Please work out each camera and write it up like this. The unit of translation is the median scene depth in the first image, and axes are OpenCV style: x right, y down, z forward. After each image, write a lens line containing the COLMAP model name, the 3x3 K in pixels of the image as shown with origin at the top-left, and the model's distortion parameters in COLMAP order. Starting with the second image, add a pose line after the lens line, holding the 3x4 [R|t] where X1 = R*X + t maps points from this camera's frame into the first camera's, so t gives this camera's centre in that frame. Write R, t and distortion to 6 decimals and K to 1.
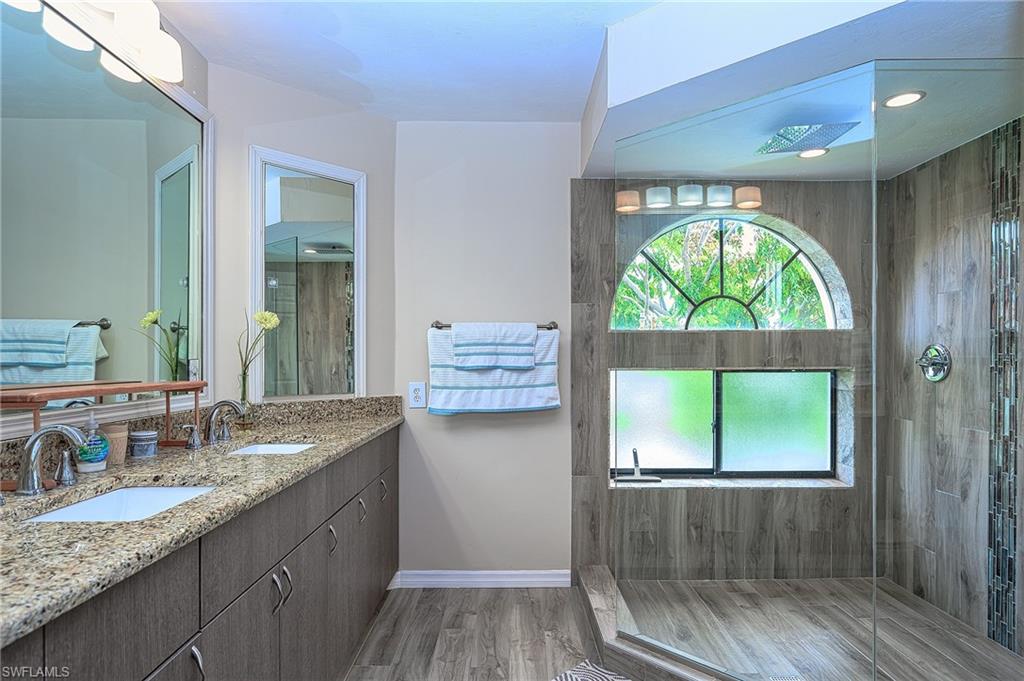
lens RADIAL K [[588.2, 0, 511.0], [0, 588.2, 349.0], [0, 0, 1]] dist [-0.000008, -0.002339]
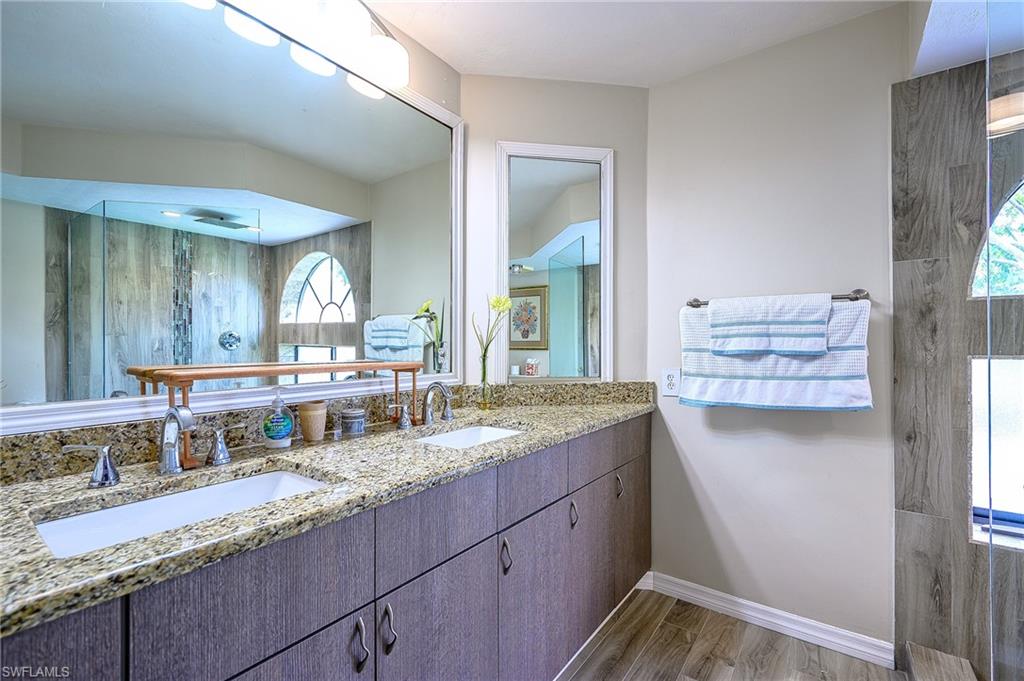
lens RADIAL K [[442.6, 0, 518.8], [0, 442.6, 341.0], [0, 0, 1]] dist [0.000335, 0.000968]
pose [[0.810074, -0.005318, -0.586304, 0.052277], [0.009927, 0.999940, 0.004646, 0.010146], [0.586244, -0.009584, 0.810078, 0.324061]]
